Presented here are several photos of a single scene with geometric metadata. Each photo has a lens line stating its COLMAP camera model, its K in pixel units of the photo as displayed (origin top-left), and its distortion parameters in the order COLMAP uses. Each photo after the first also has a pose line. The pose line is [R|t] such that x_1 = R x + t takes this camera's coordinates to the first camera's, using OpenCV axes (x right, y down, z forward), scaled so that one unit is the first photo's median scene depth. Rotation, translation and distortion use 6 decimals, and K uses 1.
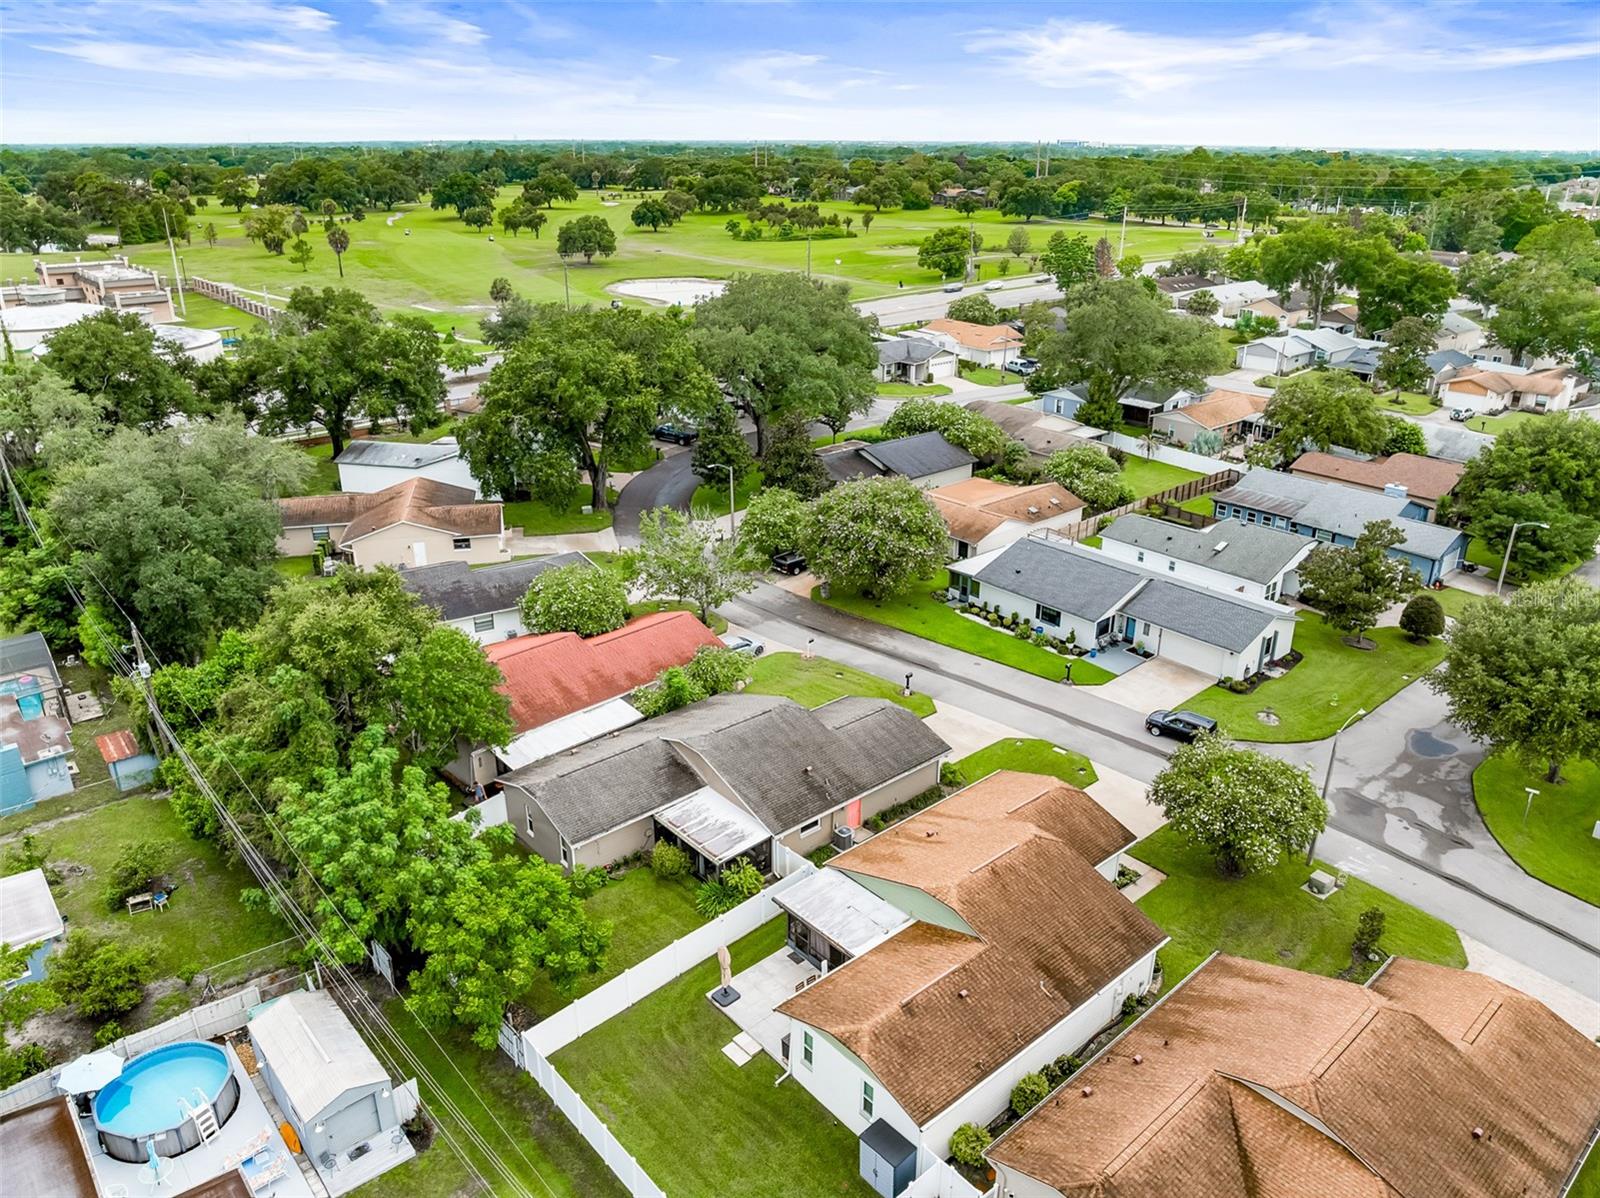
lens RADIAL K [[1122.3, 0, 805.6], [0, 1122.3, 592.9], [0, 0, 1]] dist [-0.006237, -0.068359]
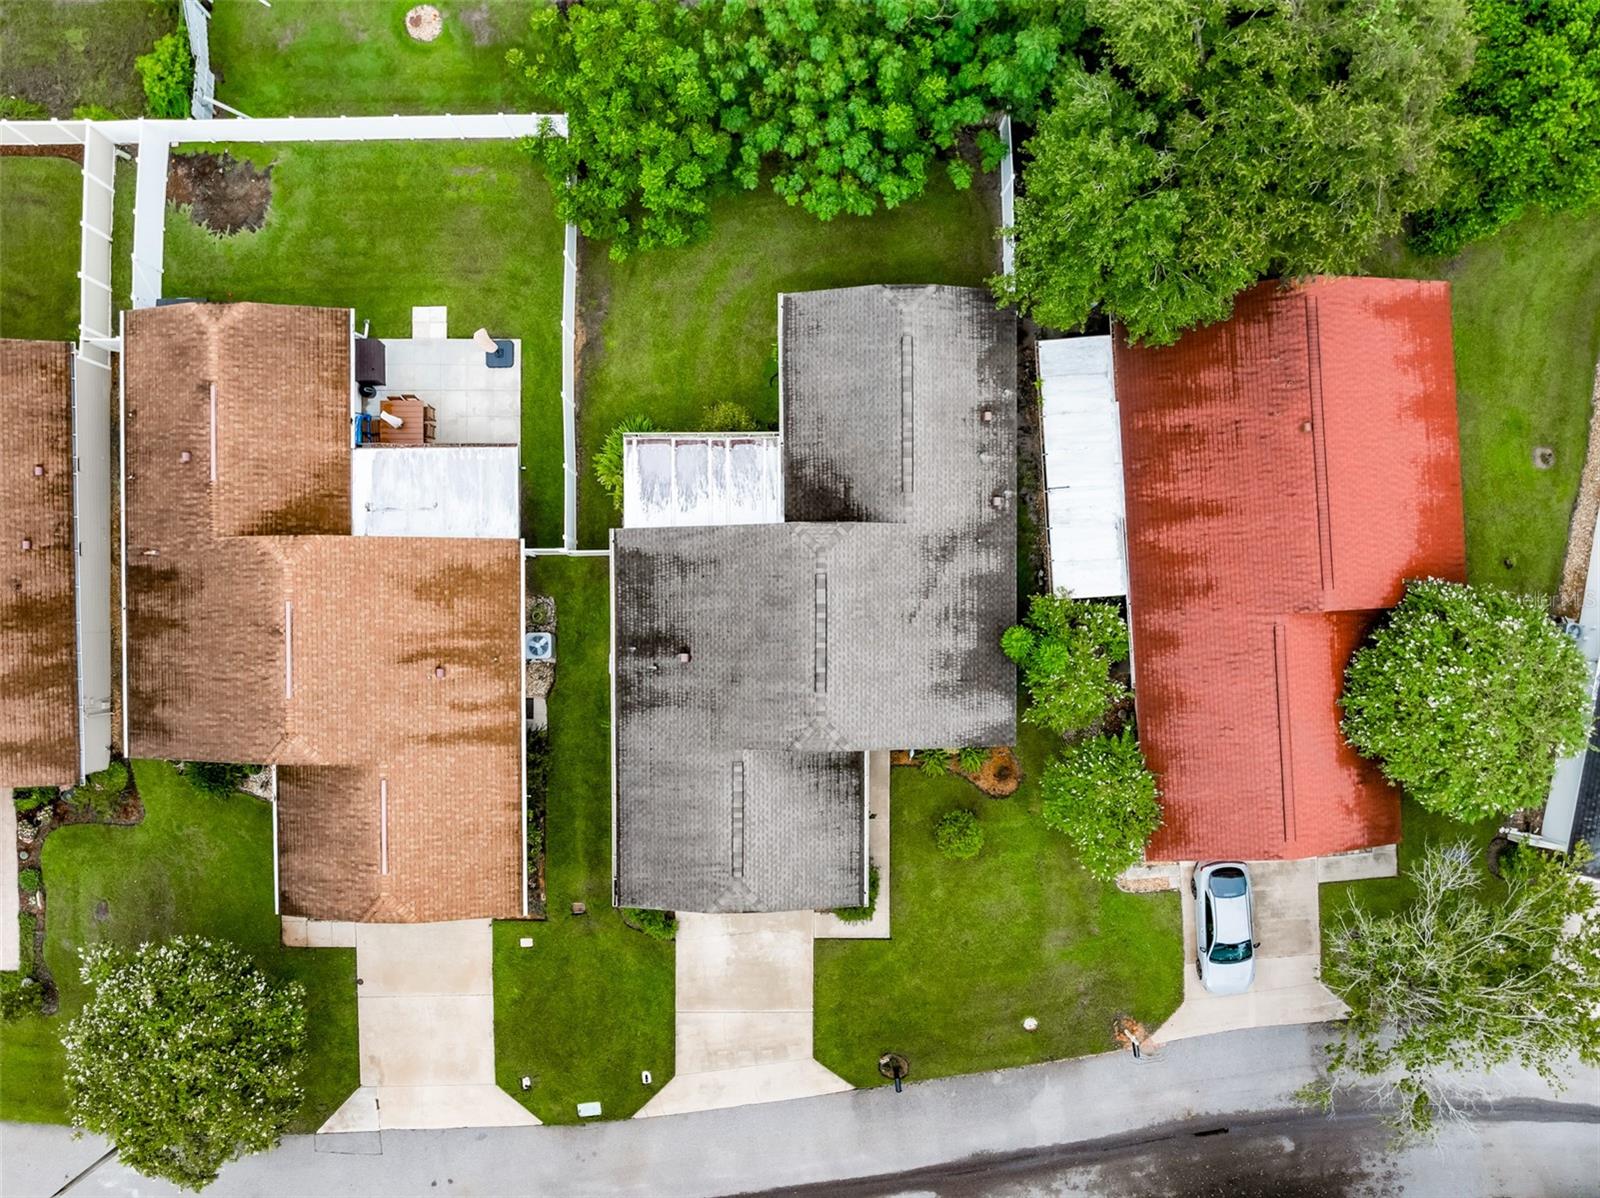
lens RADIAL K [[1217.9, 0, 806.9], [0, 1217.9, 651.4], [0, 0, 1]] dist [-0.042452, 0.004182]
pose [[-0.655020, 0.755349, 0.019904, -0.043628], [-0.284460, -0.270909, 0.919615, -0.363676], [0.700022, 0.596704, 0.392317, 0.570729]]
